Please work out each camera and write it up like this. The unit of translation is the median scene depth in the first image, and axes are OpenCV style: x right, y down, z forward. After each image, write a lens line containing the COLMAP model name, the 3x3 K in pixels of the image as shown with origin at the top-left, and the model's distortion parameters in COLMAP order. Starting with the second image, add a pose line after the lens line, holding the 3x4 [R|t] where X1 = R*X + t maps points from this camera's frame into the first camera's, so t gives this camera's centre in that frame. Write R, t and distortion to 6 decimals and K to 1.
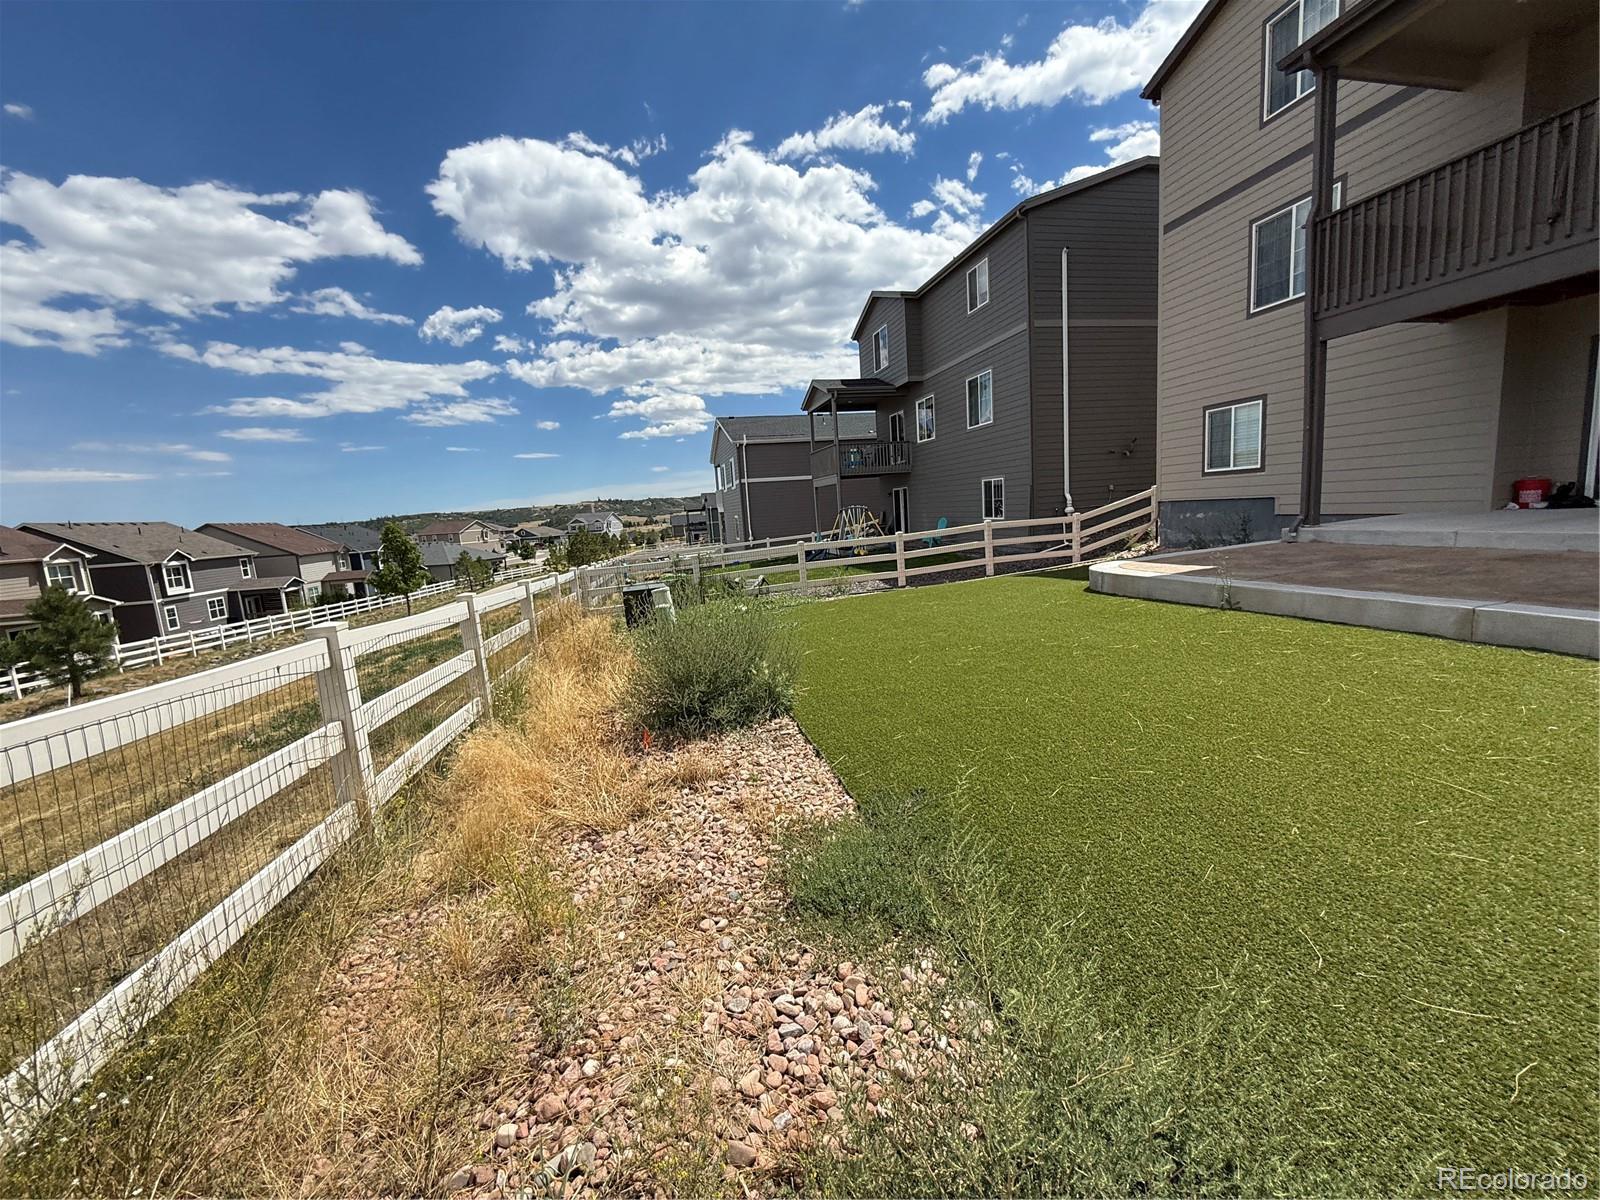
lens RADIAL K [[640.0, 0, 804.0], [0, 640.0, 599.8], [0, 0, 1]] dist [-0.000672, -0.000238]
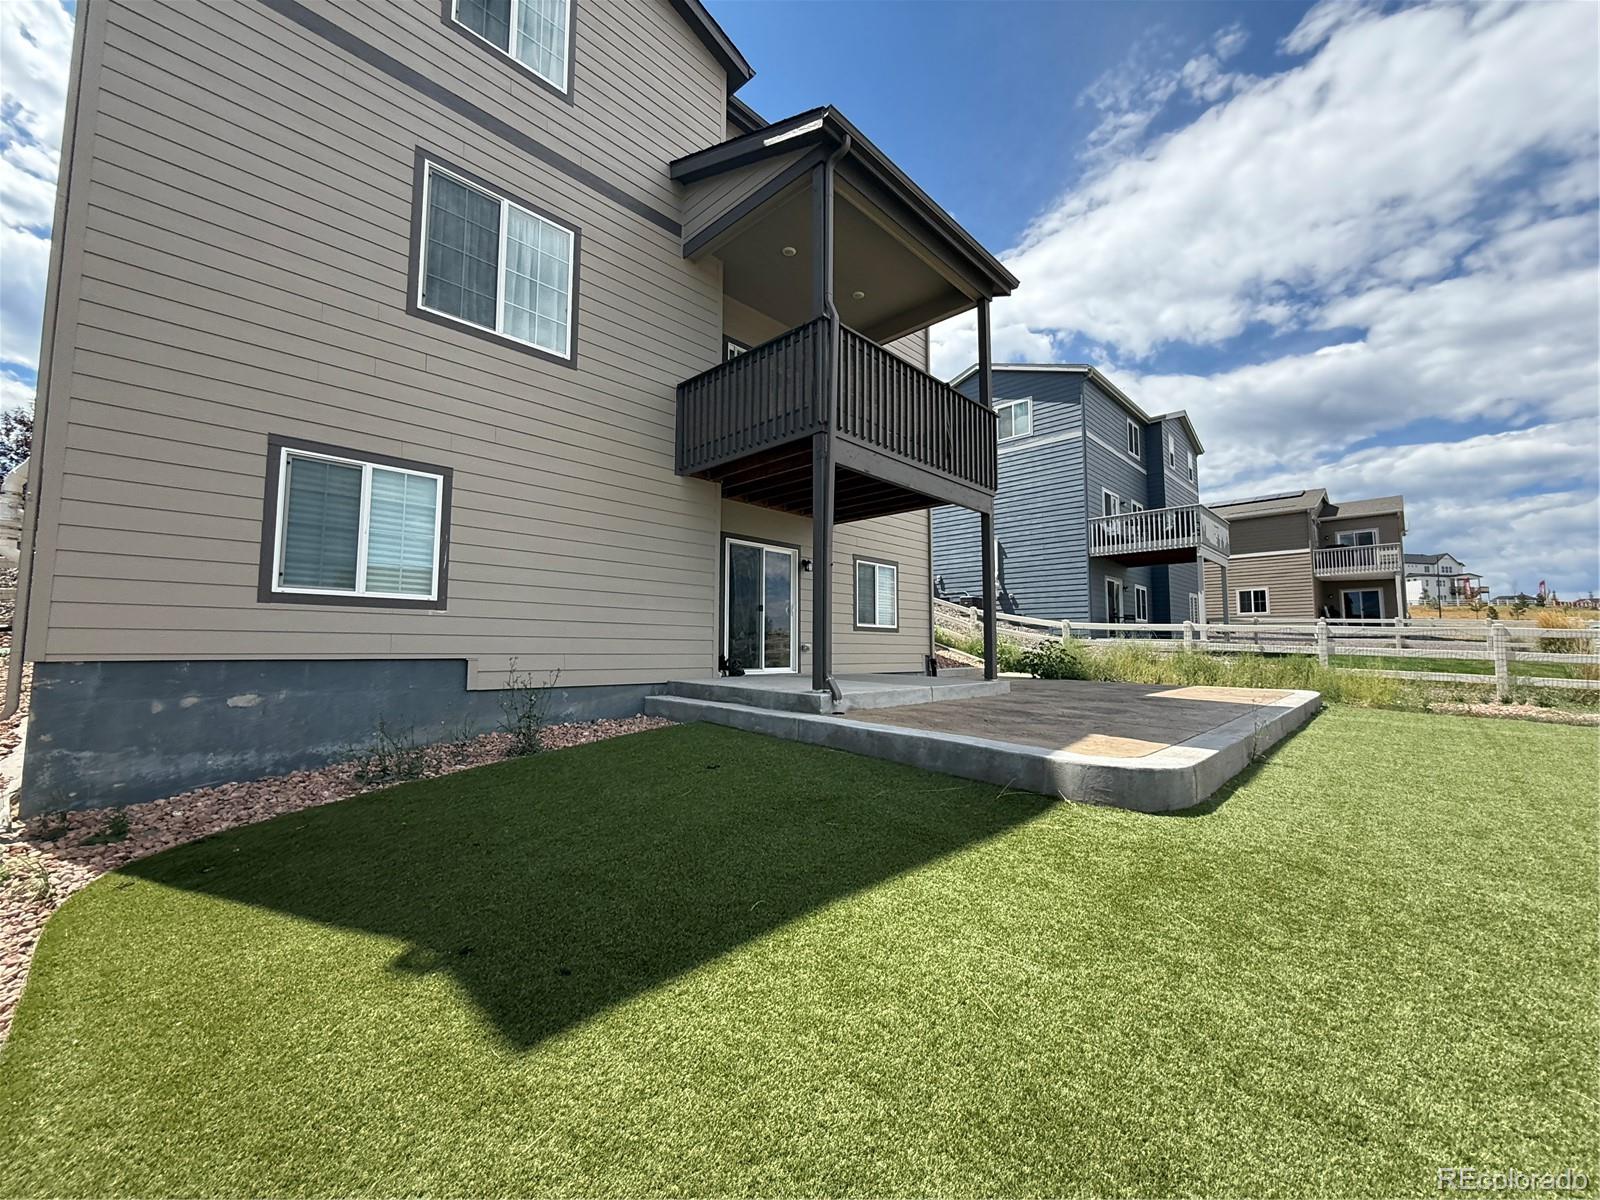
lens RADIAL K [[637.4, 0, 806.6], [0, 637.4, 597.5], [0, 0, 1]] dist [-0.002958, 0.000371]
pose [[-0.543694, 0.131783, 0.828873, 0.143645], [0.148681, 0.987099, -0.059412, -0.156398], [-0.826009, 0.090936, -0.556273, 1.208014]]
